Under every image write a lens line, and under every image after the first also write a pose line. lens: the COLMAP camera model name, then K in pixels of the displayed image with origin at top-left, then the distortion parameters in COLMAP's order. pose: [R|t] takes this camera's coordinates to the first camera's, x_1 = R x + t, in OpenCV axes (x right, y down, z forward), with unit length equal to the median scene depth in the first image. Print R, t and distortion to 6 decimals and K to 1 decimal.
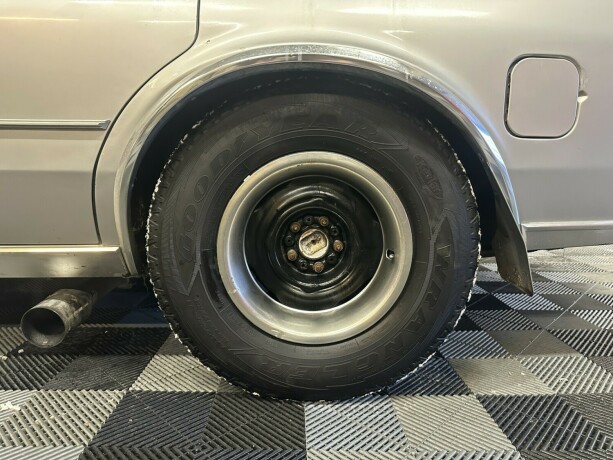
lens RADIAL K [[430.9, 0, 306.0], [0, 430.9, 230.7], [0, 0, 1]] dist [0.026433, -0.036732]
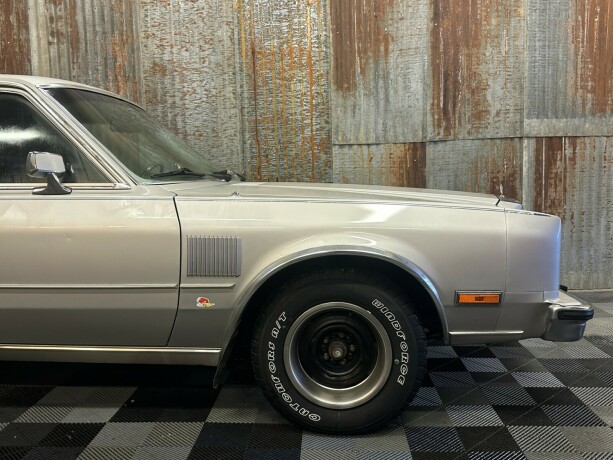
lens RADIAL K [[567.9, 0, 307.9], [0, 567.9, 230.5], [0, 0, 1]] dist [0.162410, -0.306452]
pose [[0.997287, -0.019141, -0.071082, 0.205395], [0.016820, 0.999310, -0.033102, -0.351809], [0.071666, 0.031817, 0.996921, -1.439497]]
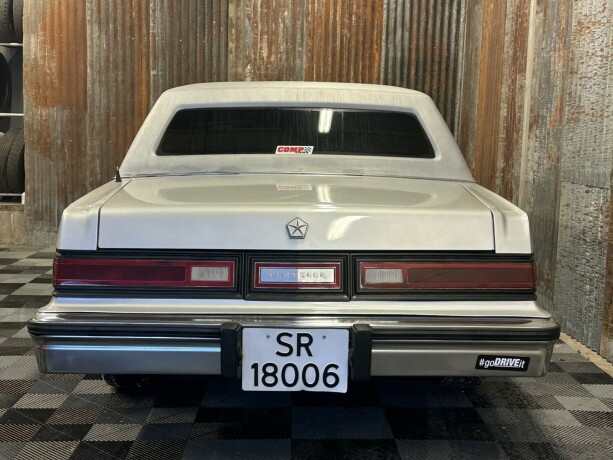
lens RADIAL K [[813.2, 0, 306.5], [0, 813.2, 230.0], [0, 0, 1]] dist [0.228183, -0.646001]
pose [[-0.011058, 0.097900, -0.995135, 4.123800], [-0.152872, 0.983331, 0.098437, -0.910006], [0.988184, 0.153217, 0.004093, 1.863247]]
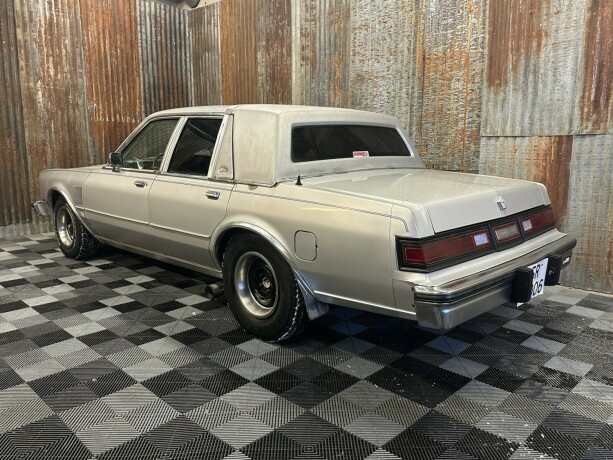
lens RADIAL K [[500.5, 0, 306.5], [0, 500.5, 230.0], [0, 0, 1]] dist [0.035359, -0.052076]
pose [[0.695033, 0.119304, -0.709010, 2.493380], [-0.092333, 0.992782, 0.076540, -0.587622], [0.713024, 0.012267, 0.701032, -1.058568]]
